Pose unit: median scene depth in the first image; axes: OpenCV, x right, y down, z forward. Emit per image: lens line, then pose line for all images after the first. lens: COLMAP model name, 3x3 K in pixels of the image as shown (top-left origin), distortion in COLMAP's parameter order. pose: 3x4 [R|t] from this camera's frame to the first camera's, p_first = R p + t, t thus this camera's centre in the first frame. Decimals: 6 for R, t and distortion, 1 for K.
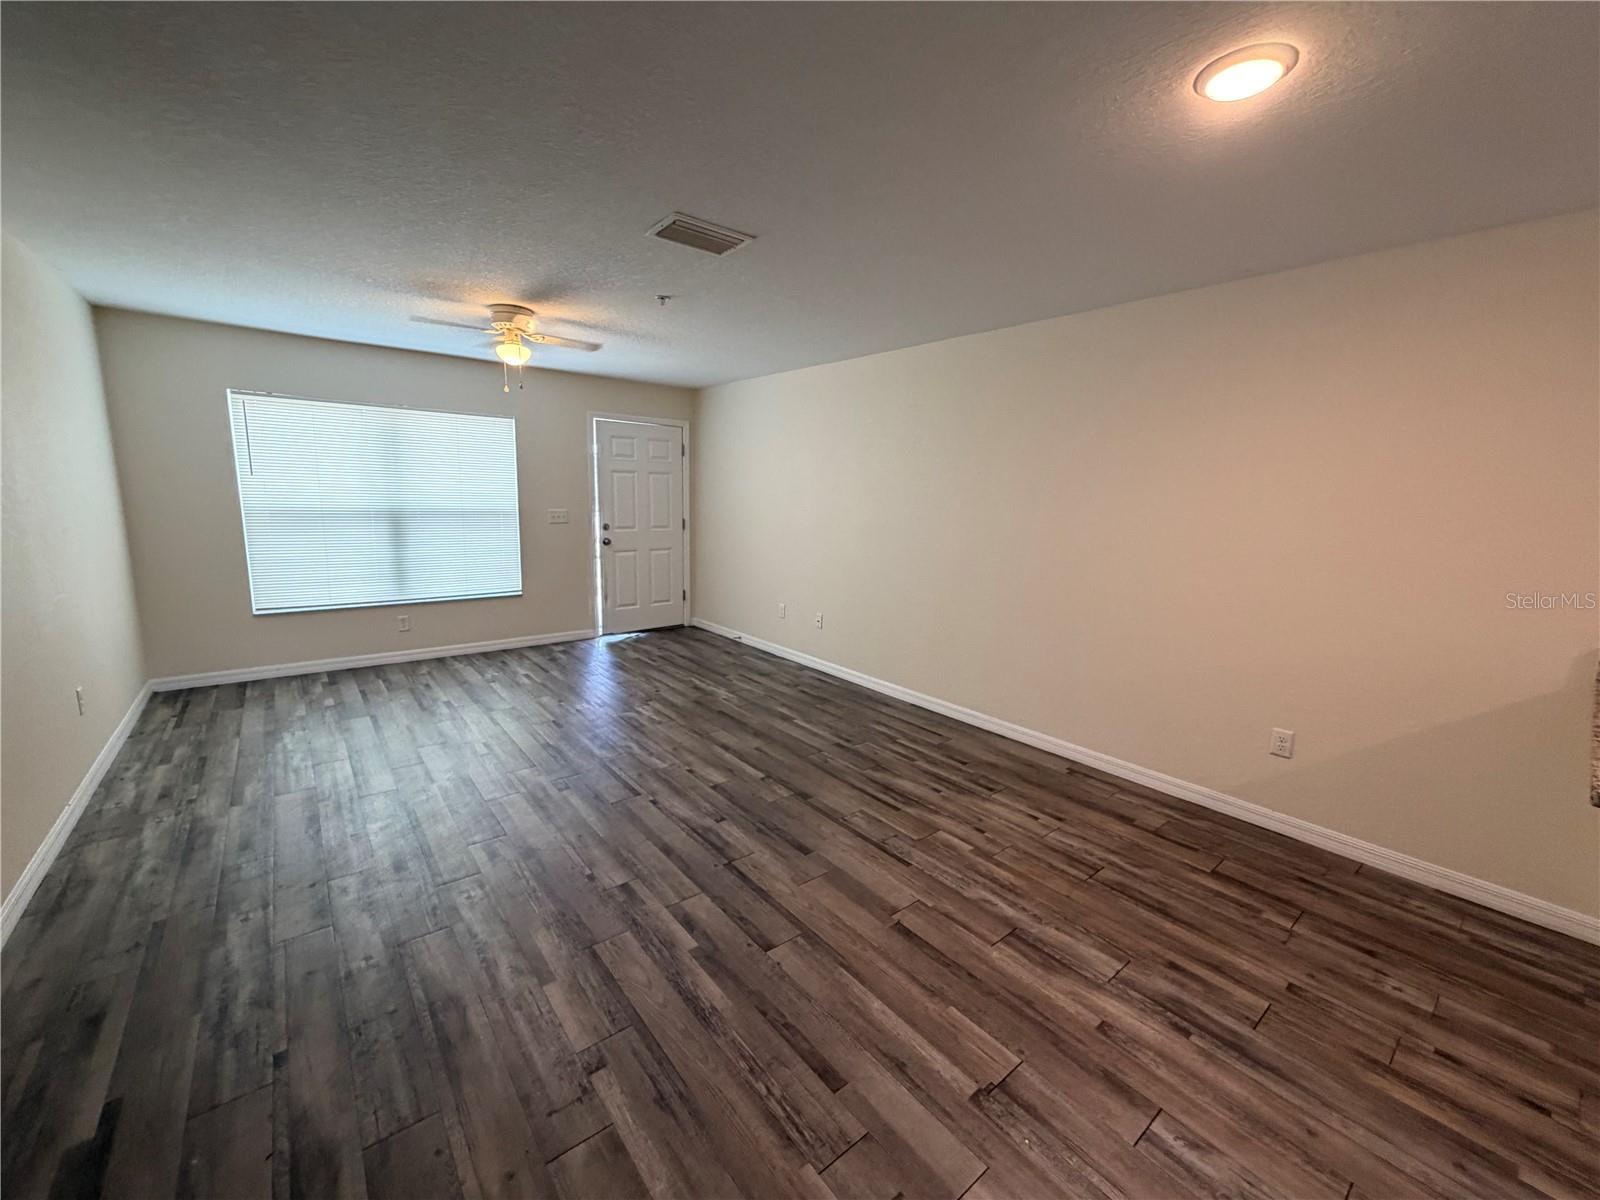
lens RADIAL K [[637.7, 0, 796.3], [0, 637.7, 604.3], [0, 0, 1]] dist [-0.002109, 0.000571]
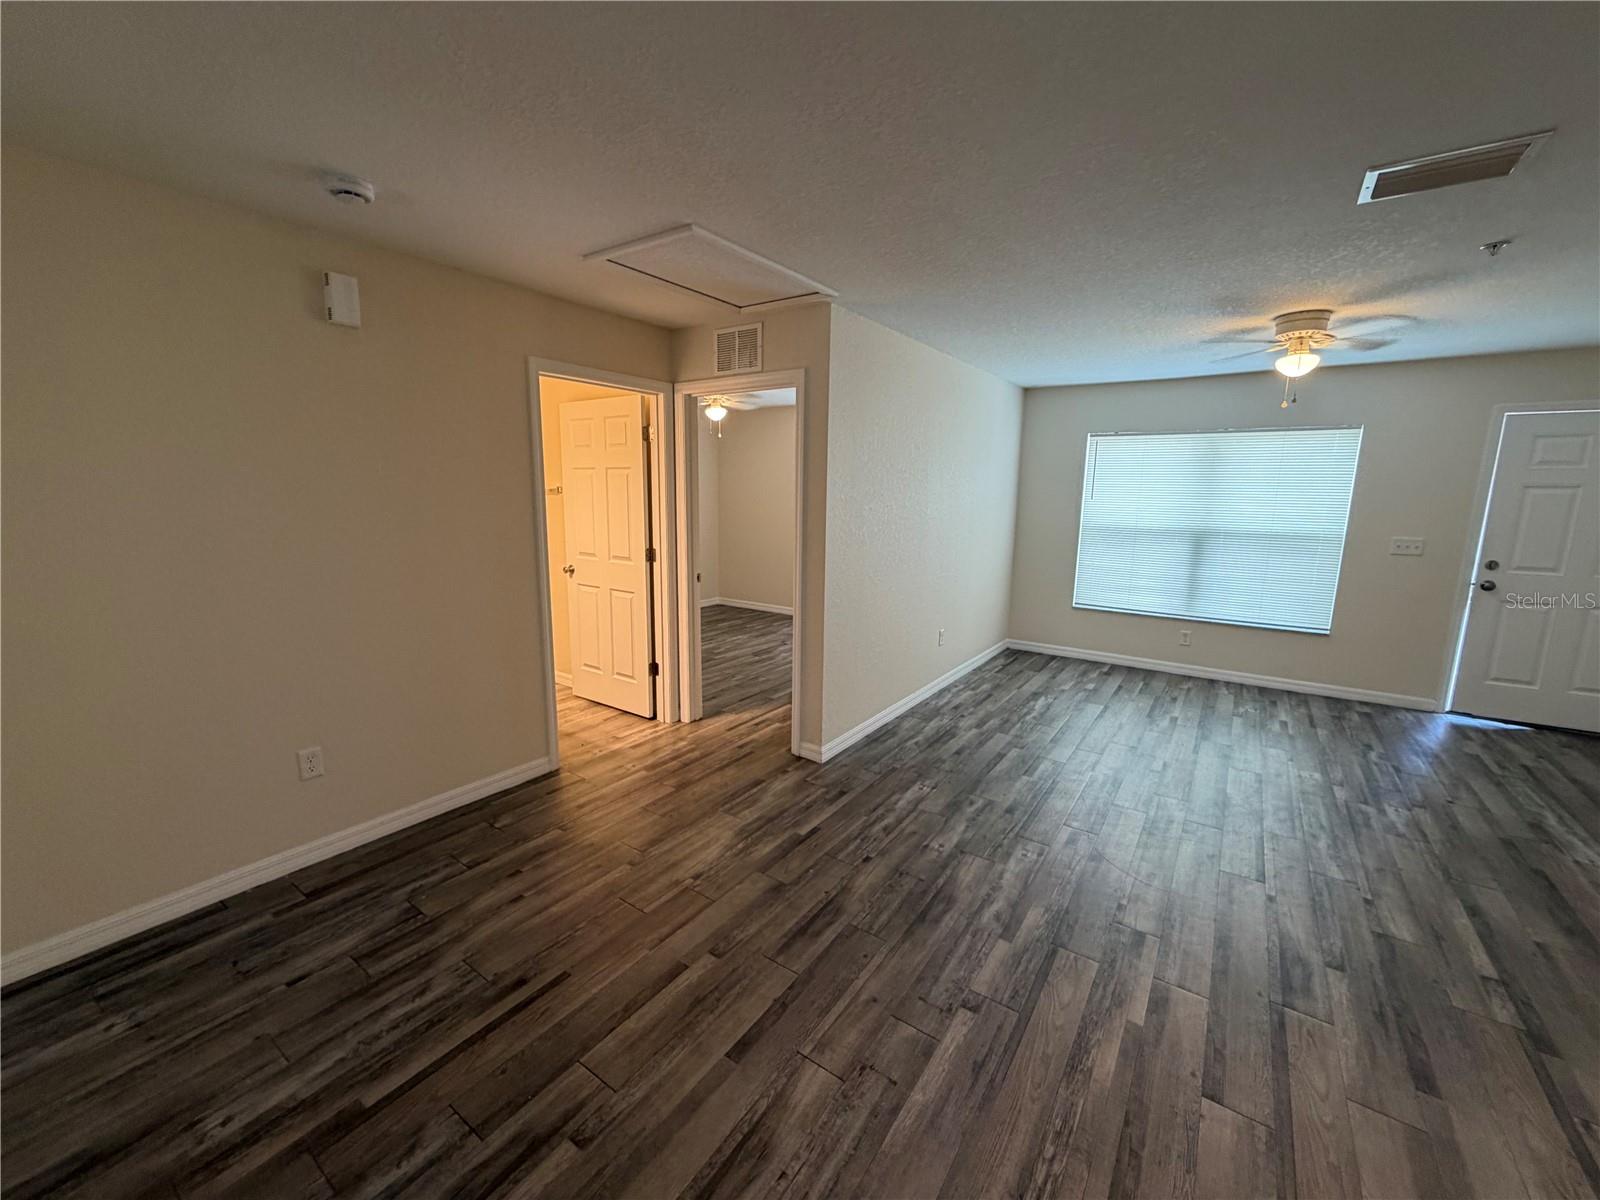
lens RADIAL K [[637.7, 0, 794.9], [0, 637.7, 601.8], [0, 0, 1]] dist [-0.002109, 0.000571]
pose [[0.278531, 0.145511, -0.949340, 0.357369], [-0.172258, 0.979996, 0.099671, -0.041617], [0.944853, 0.135770, 0.298025, 0.142145]]
